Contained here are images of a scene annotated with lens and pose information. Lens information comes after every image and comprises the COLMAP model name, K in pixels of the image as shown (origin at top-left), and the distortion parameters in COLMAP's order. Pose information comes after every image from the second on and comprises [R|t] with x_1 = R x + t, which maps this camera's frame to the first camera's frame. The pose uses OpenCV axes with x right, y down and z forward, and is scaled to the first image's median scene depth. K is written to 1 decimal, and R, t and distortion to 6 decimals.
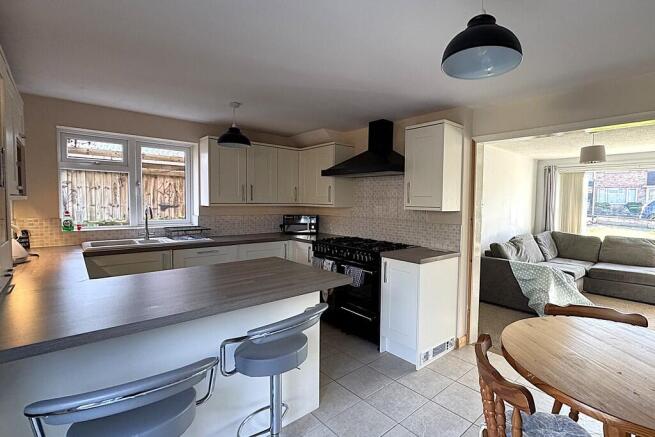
lens RADIAL K [[310.7, 0, 332.6], [0, 310.7, 216.7], [0, 0, 1]] dist [-0.000687, -0.000435]
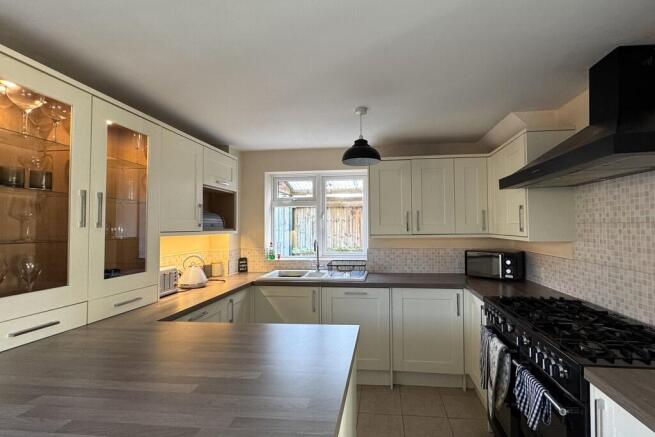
lens RADIAL K [[310.7, 0, 323.4], [0, 310.7, 220.7], [0, 0, 1]] dist [-0.000687, -0.000435]
pose [[0.716072, -0.040445, -0.696854, 0.112734], [-0.012039, 0.997456, -0.070262, -0.020521], [0.697923, 0.058702, 0.713763, 0.283026]]
